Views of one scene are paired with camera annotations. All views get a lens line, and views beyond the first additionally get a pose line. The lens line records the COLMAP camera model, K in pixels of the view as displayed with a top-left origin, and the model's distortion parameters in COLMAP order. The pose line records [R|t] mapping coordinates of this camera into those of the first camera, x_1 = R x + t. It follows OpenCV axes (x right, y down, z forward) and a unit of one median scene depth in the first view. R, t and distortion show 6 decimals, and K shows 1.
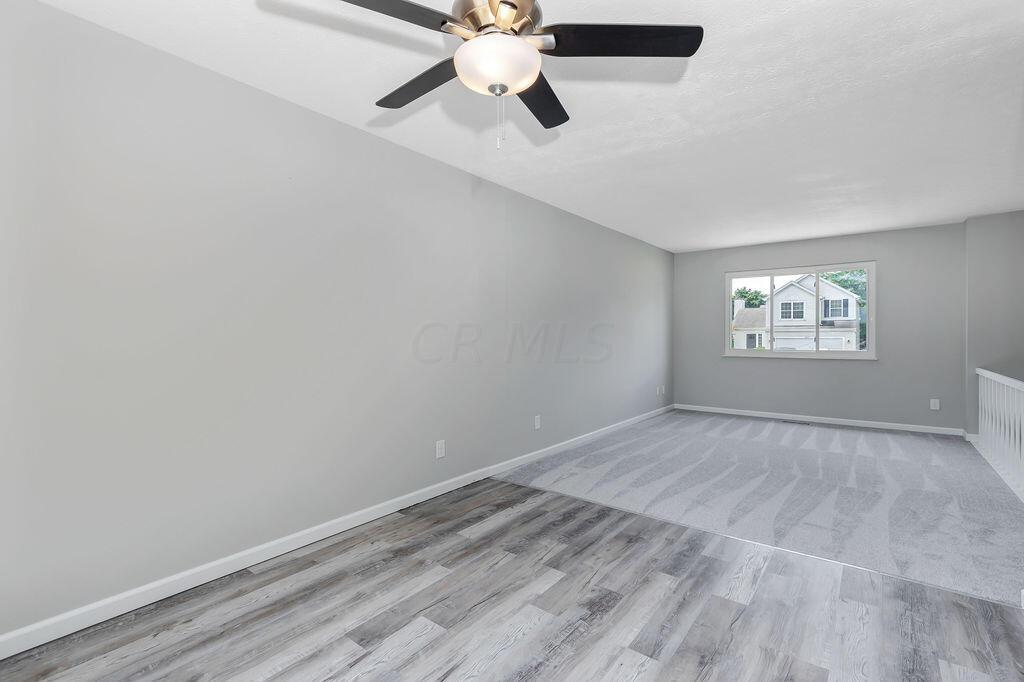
lens RADIAL K [[466.4, 0, 522.5], [0, 466.4, 337.9], [0, 0, 1]] dist [0.016615, -0.001381]
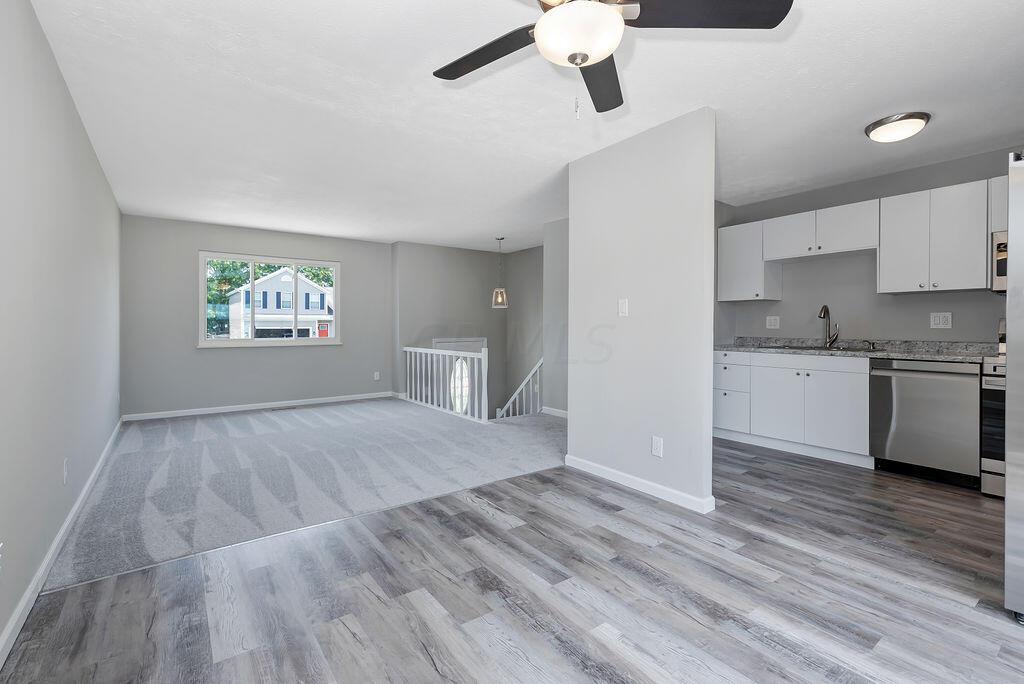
lens RADIAL K [[466.4, 0, 518.0], [0, 466.4, 334.9], [0, 0, 1]] dist [0.016615, -0.001381]
pose [[0.277417, -0.014586, 0.960639, -0.594801], [0.004942, 0.999893, 0.013755, 0.015786], [-0.960737, 0.000932, 0.277459, 0.500913]]
